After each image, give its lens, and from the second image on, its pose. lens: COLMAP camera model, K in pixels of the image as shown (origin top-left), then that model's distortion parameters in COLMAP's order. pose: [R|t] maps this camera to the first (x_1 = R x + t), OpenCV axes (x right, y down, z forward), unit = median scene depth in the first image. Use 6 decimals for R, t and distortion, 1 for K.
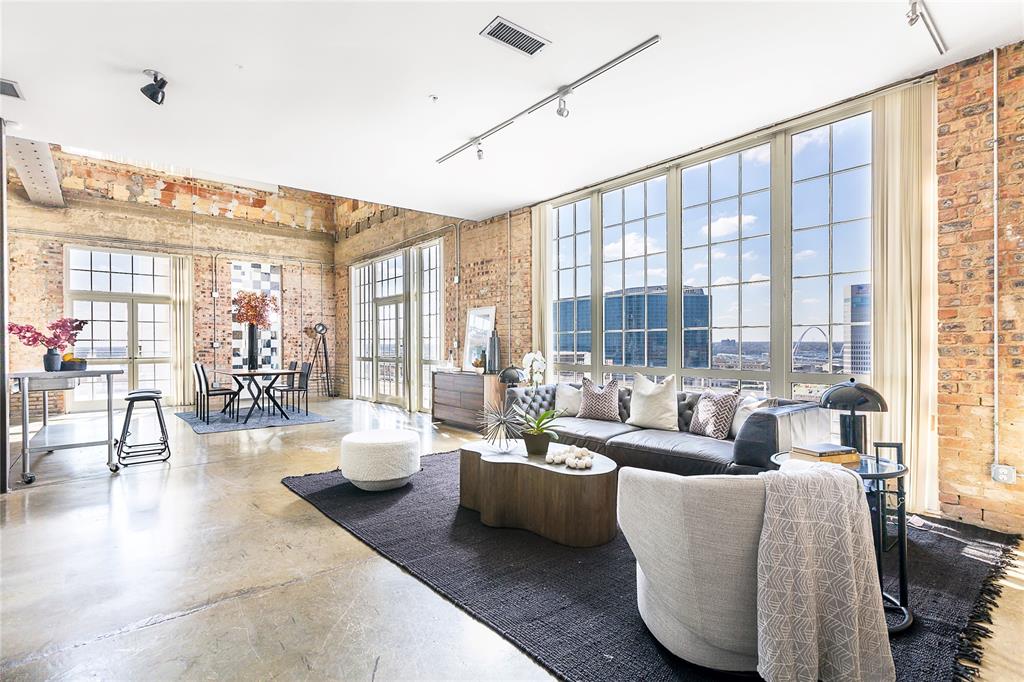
lens RADIAL K [[491.2, 0, 511.9], [0, 491.2, 347.4], [0, 0, 1]] dist [0.001753, 0.000348]
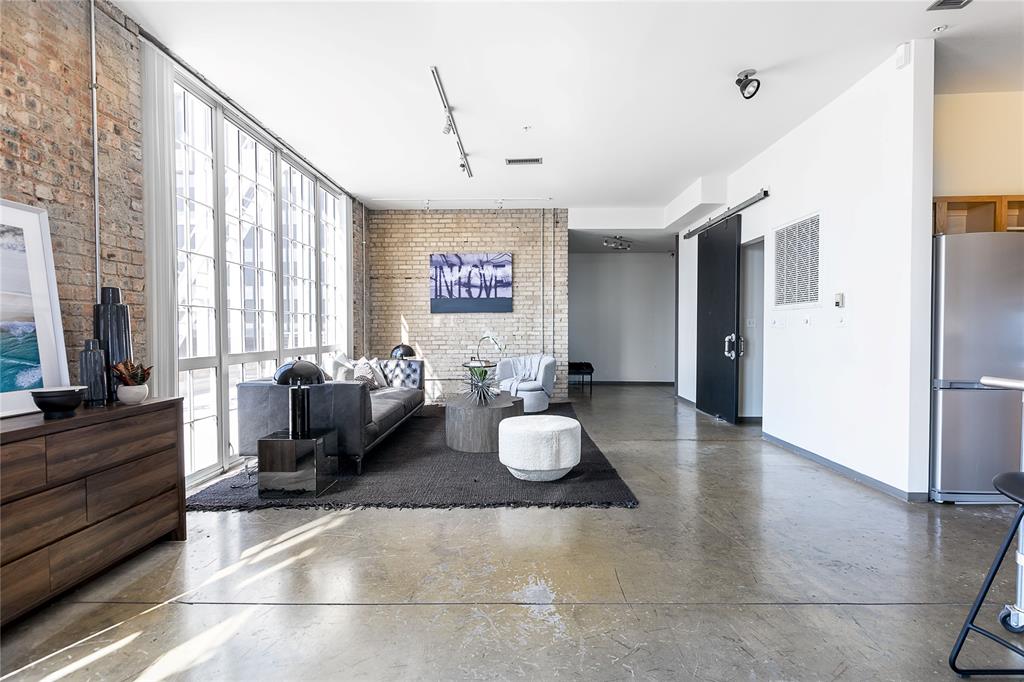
lens RADIAL K [[494.7, 0, 513.6], [0, 494.7, 337.7], [0, 0, 1]] dist [-0.000333, -0.000555]
pose [[-0.760257, -0.004408, 0.649607, -0.760760], [0.011046, 0.999745, 0.019711, 0.001740], [-0.649528, 0.022161, -0.760014, 1.586367]]
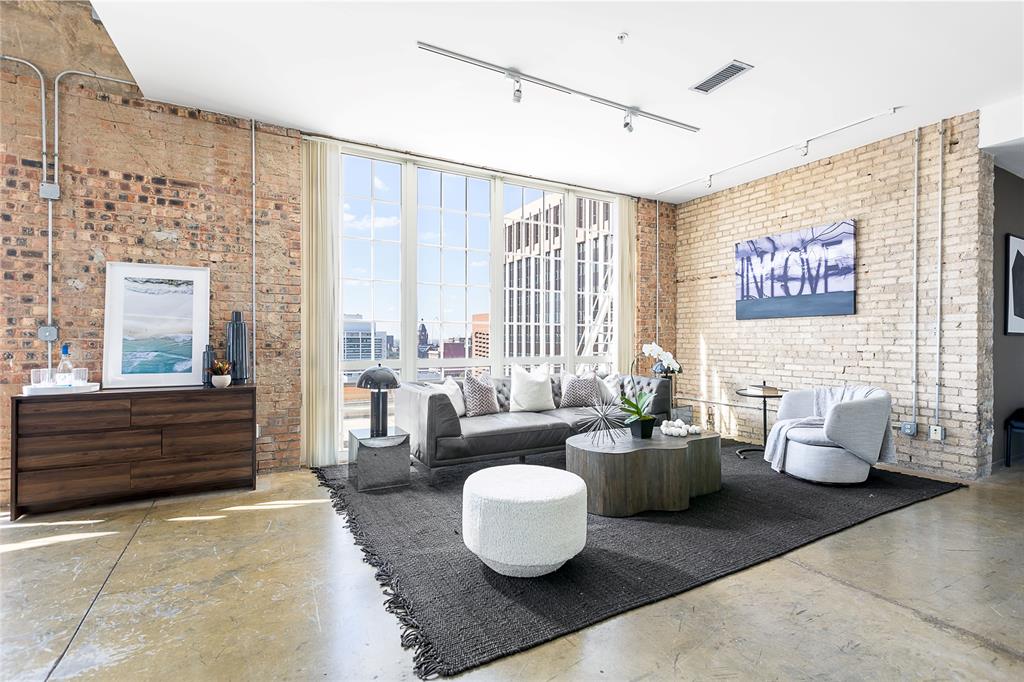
lens RADIAL K [[475.1, 0, 521.2], [0, 475.1, 339.1], [0, 0, 1]] dist [0.002378, 0.000259]
pose [[0.185031, 0.004660, 0.982722, -0.777982], [0.001608, 0.999986, -0.005045, 0.004235], [-0.982731, 0.002514, 0.185021, 0.812583]]
